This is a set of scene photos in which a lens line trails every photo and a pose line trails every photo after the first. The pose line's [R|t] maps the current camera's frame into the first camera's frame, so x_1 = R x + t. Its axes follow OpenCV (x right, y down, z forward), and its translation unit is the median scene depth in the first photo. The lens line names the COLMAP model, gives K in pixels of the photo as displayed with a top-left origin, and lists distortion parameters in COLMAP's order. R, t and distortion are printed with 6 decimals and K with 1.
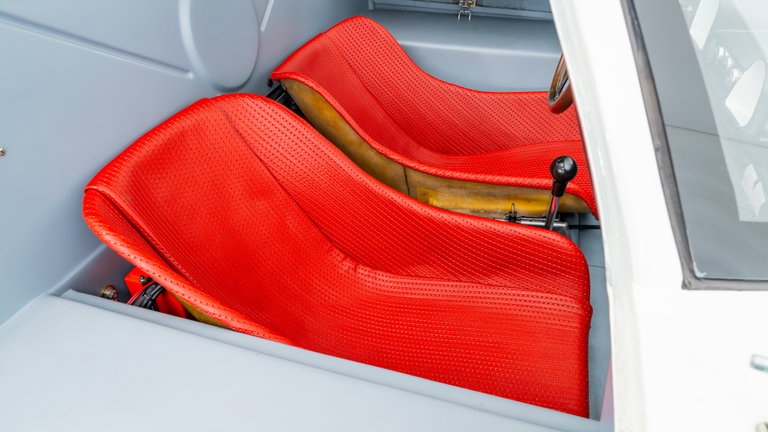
lens RADIAL K [[525.6, 0, 383.2], [0, 525.6, 215.2], [0, 0, 1]] dist [-0.011298, -0.003484]
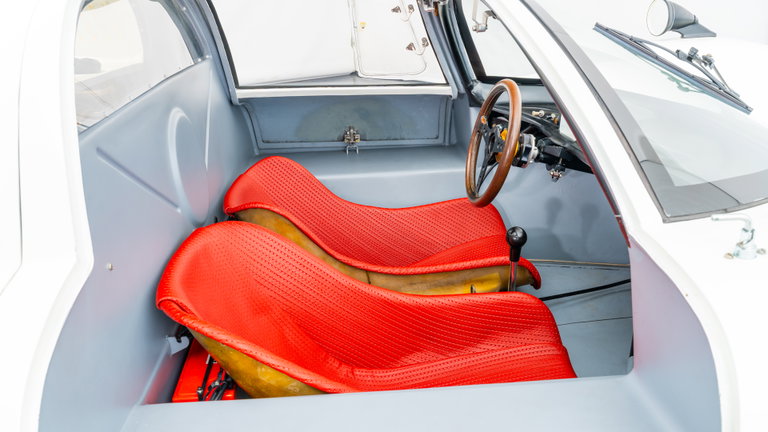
lens RADIAL K [[681.5, 0, 384.4], [0, 681.5, 215.7], [0, 0, 1]] dist [0.004840, -0.001167]
pose [[0.930013, -0.131633, 0.343144, -0.411815], [0.230394, 0.936239, -0.265281, 0.183840], [-0.286345, 0.325774, 0.901043, -0.318319]]
